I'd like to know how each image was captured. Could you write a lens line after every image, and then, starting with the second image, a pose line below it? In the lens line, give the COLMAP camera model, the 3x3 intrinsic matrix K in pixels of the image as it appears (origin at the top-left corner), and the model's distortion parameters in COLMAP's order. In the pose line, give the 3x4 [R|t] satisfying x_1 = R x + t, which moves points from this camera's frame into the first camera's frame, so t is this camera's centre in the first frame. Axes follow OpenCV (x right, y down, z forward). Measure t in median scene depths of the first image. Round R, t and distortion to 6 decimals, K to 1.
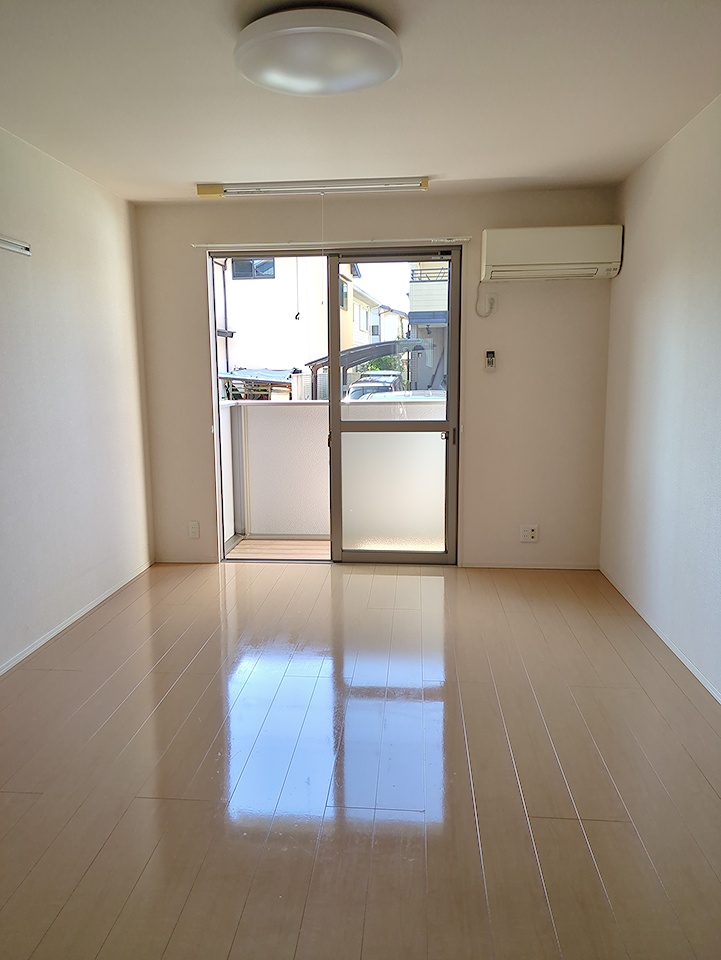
lens RADIAL K [[716.7, 0, 351.9], [0, 716.7, 477.8], [0, 0, 1]] dist [0.047817, -0.023587]
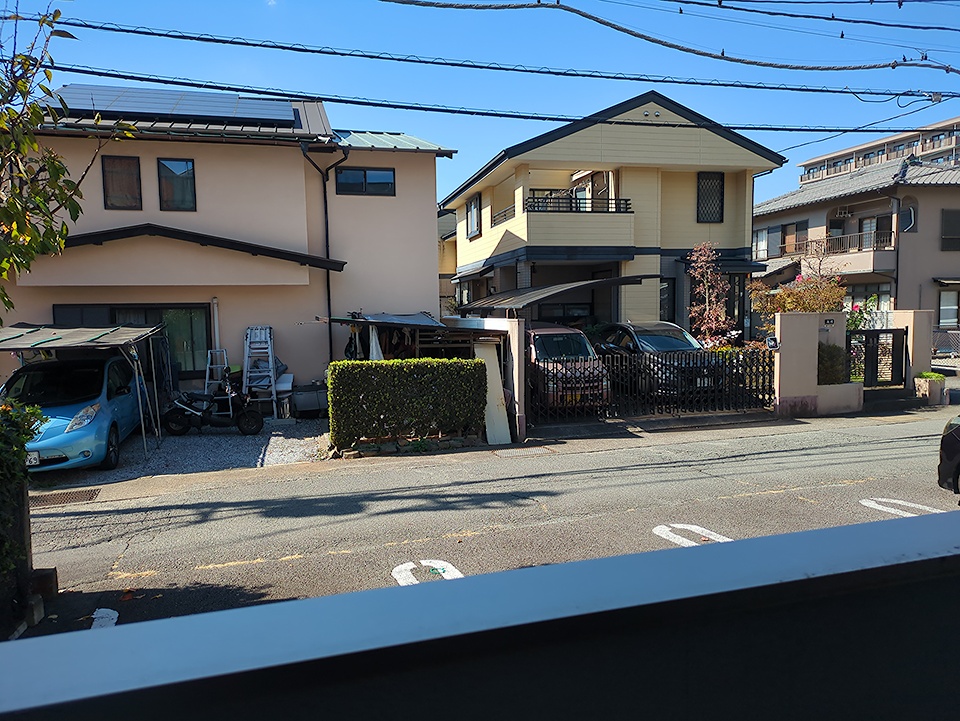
lens RADIAL K [[716.7, 0, 462.1], [0, 716.7, 368.4], [0, 0, 1]] dist [0.047817, -0.023587]
pose [[0.910820, -0.036311, 0.411205, -1.519451], [0.068222, 0.995667, -0.063189, -0.175653], [-0.407128, 0.085607, 0.909350, 1.228809]]
